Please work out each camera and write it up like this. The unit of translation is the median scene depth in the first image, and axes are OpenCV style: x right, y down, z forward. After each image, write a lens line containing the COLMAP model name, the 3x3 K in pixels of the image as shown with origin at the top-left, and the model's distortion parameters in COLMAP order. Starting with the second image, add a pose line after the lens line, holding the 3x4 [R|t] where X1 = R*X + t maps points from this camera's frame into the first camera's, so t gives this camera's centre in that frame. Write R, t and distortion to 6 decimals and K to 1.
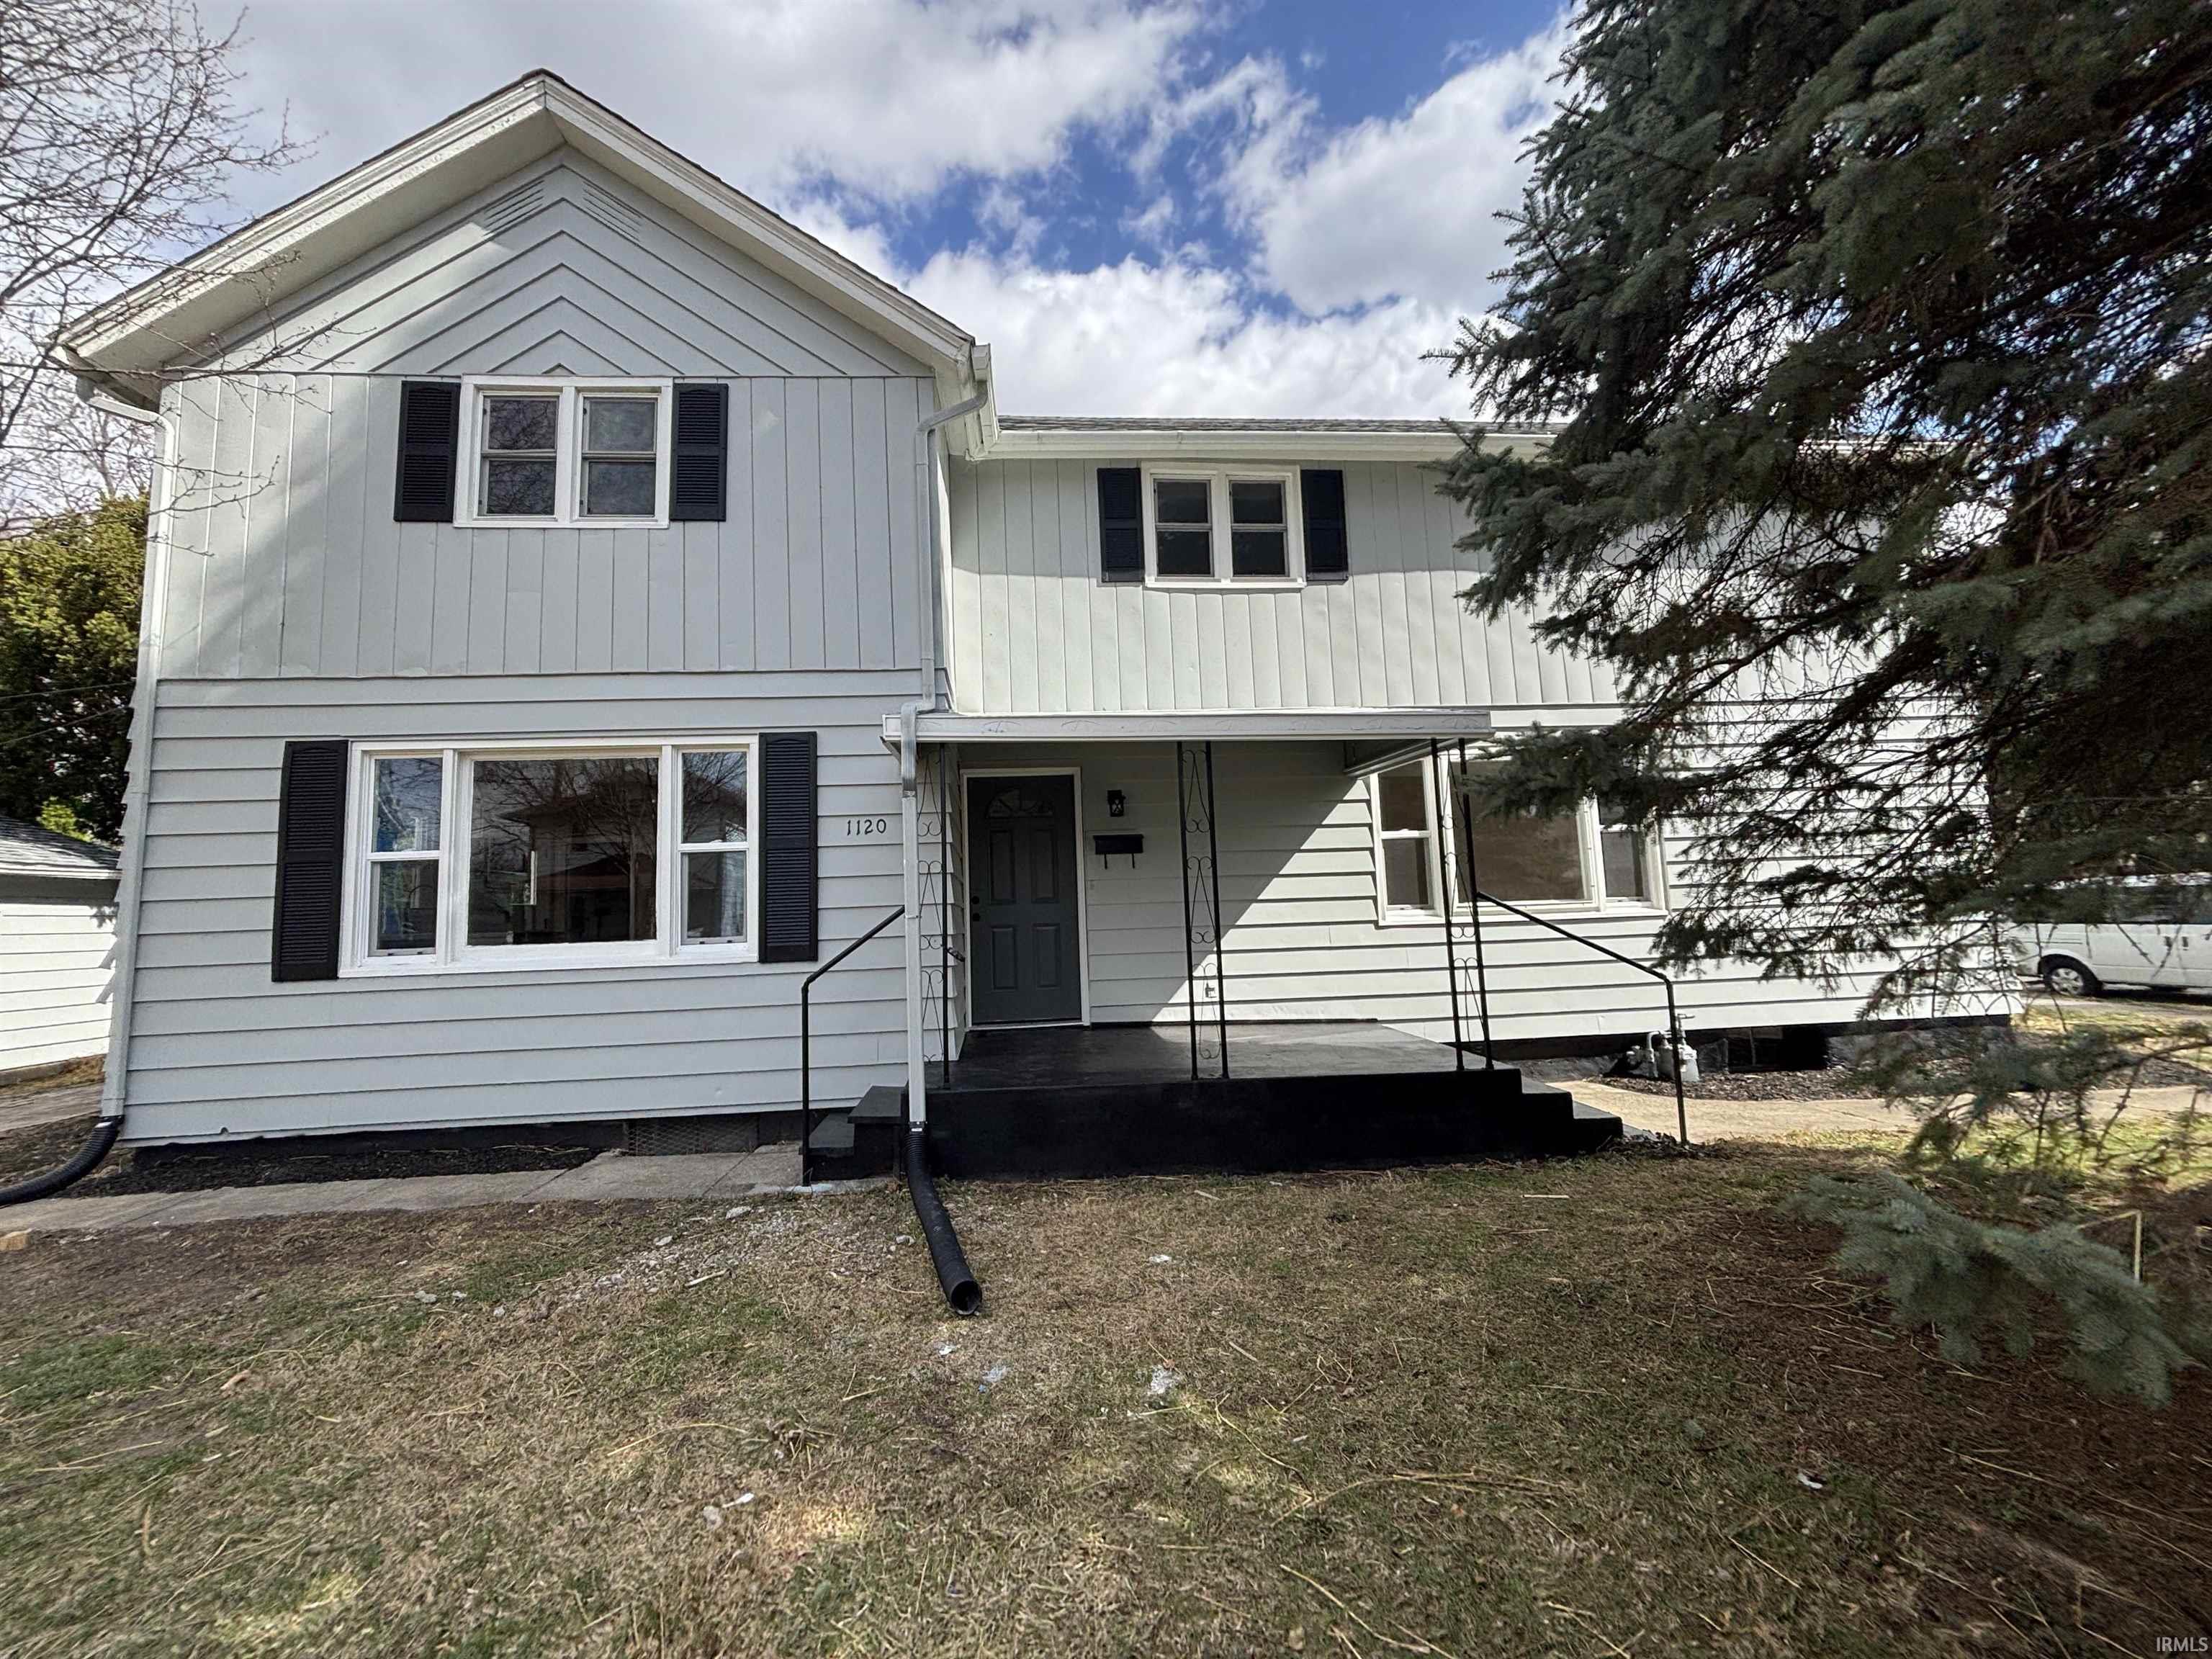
lens RADIAL K [[895.3, 0, 1100.2], [0, 895.3, 836.4], [0, 0, 1]] dist [-0.010087, -0.000486]
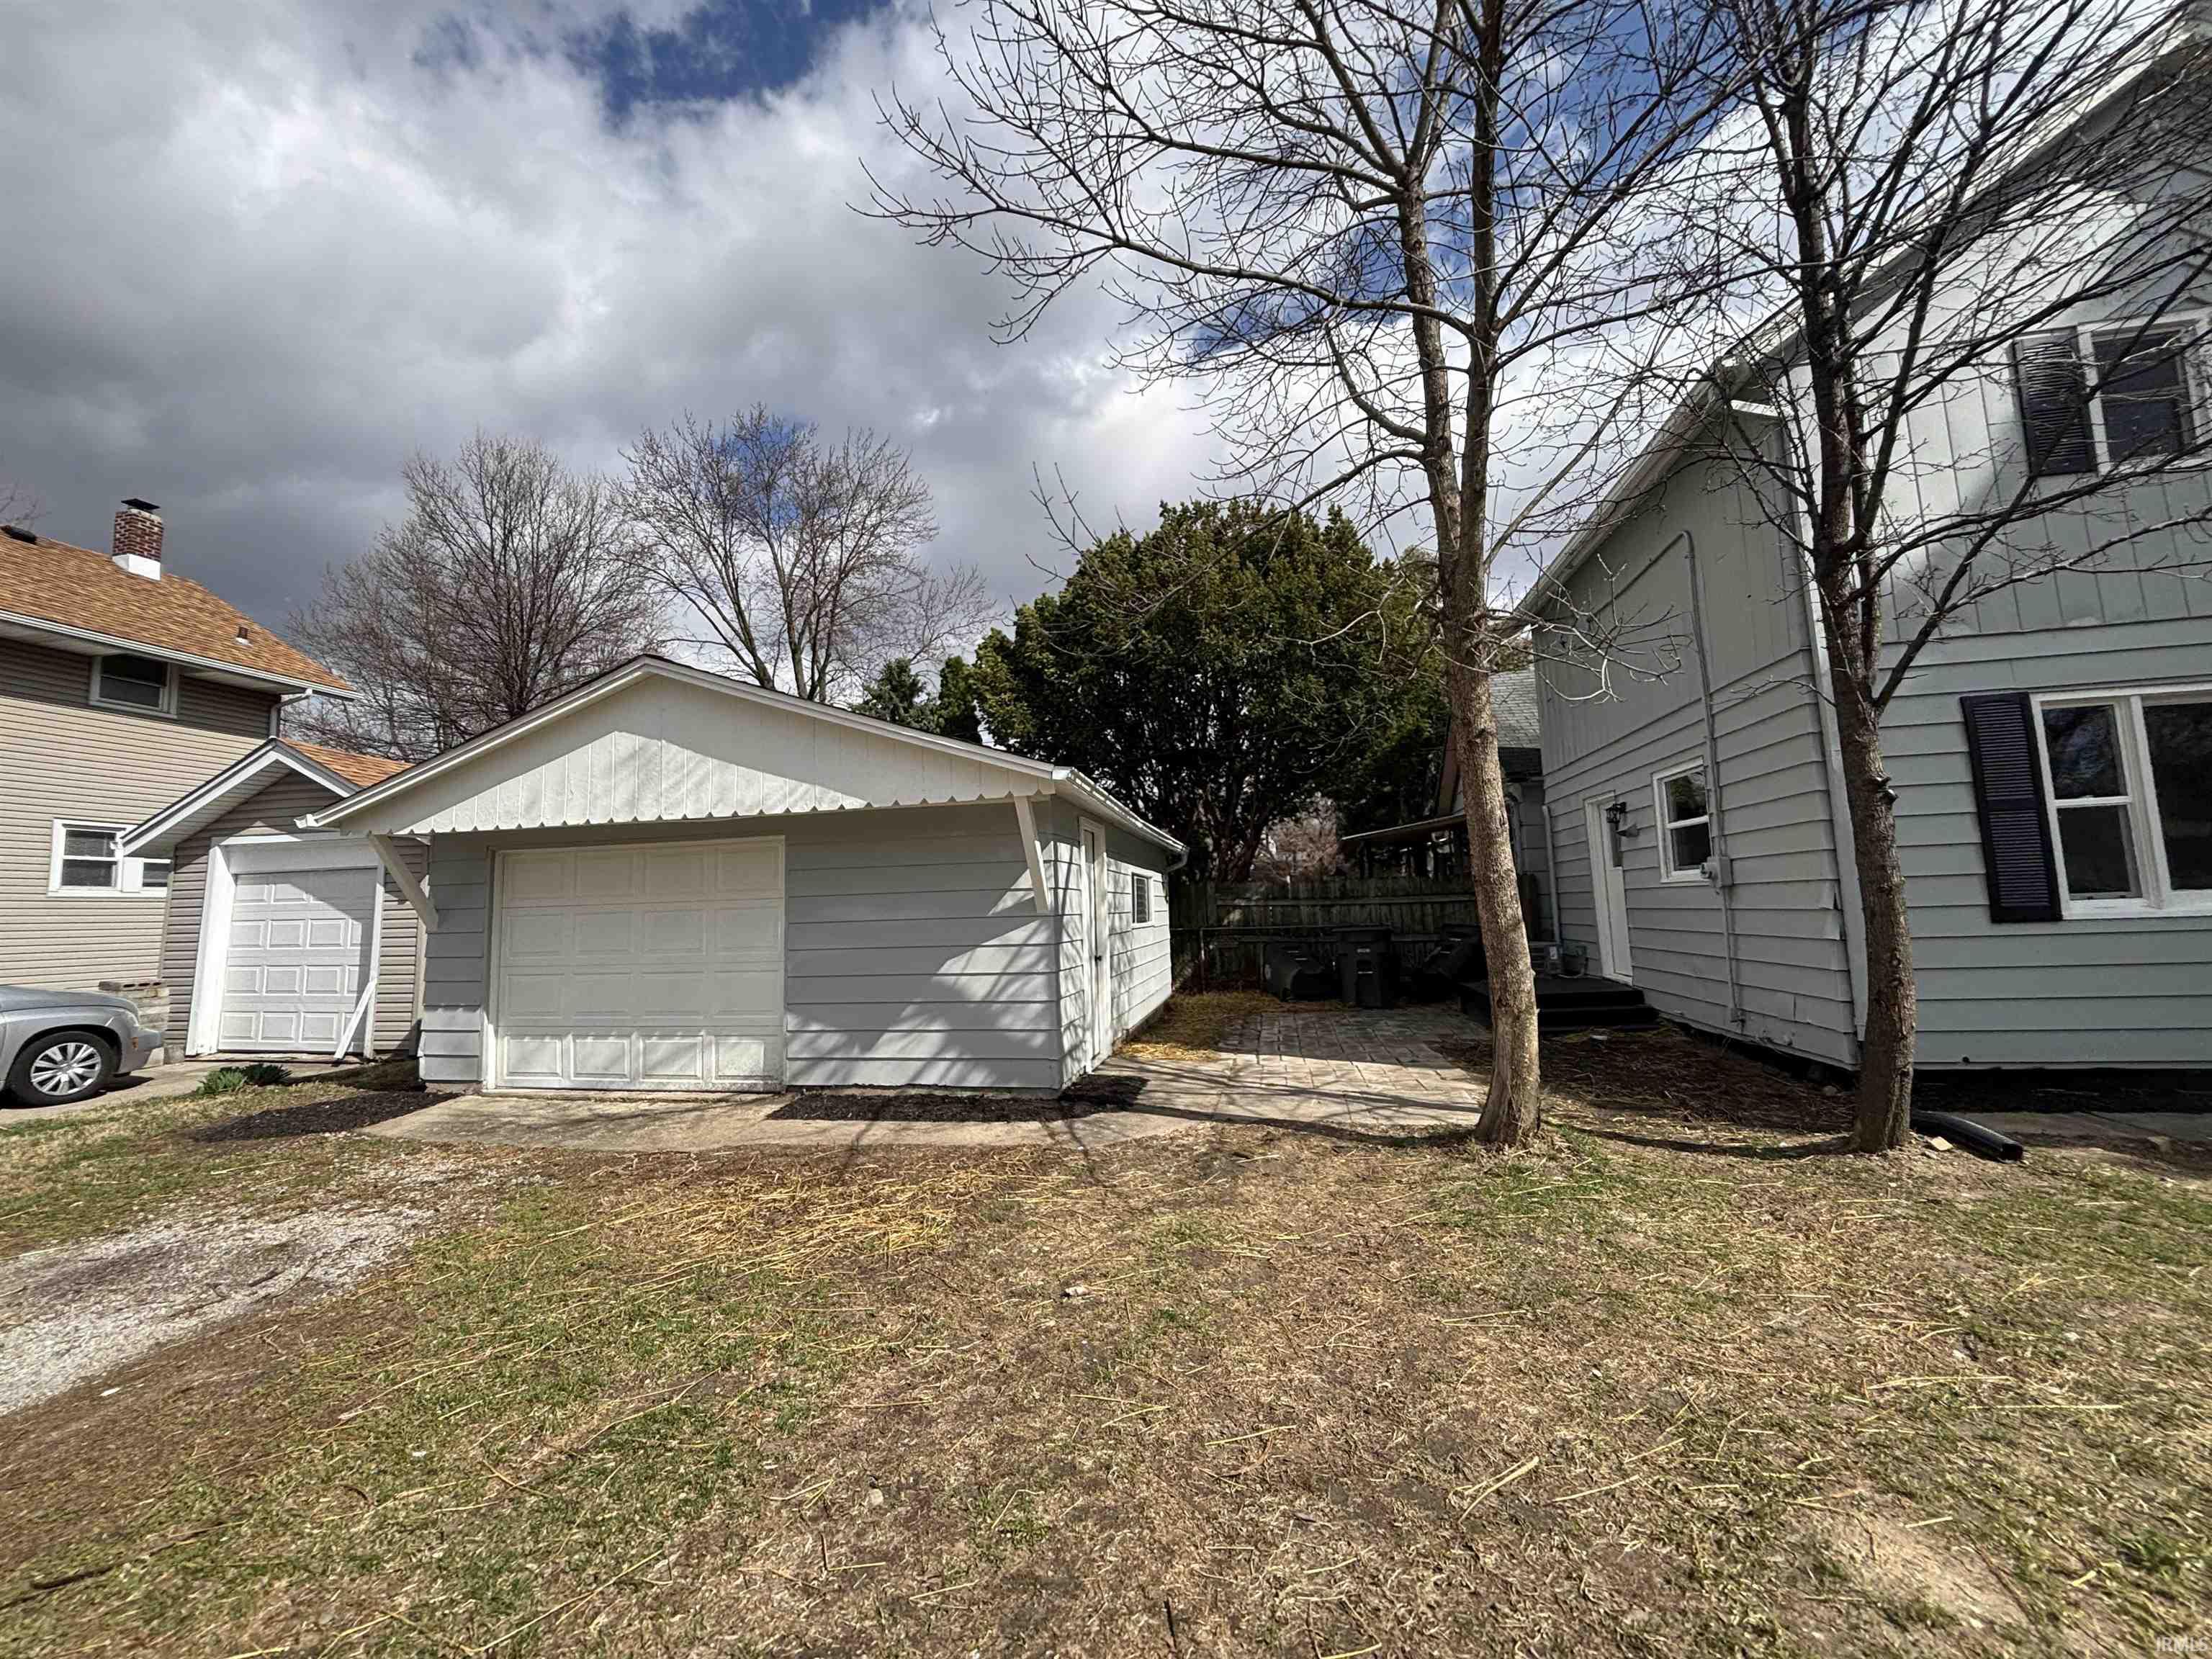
lens RADIAL K [[895.3, 0, 1104.5], [0, 895.3, 846.9], [0, 0, 1]] dist [-0.010087, -0.000486]
pose [[0.937506, -0.015136, -0.347639, -1.467883], [0.022490, 0.999600, 0.017130, 0.029193], [0.347241, -0.023878, 0.937472, -0.338707]]
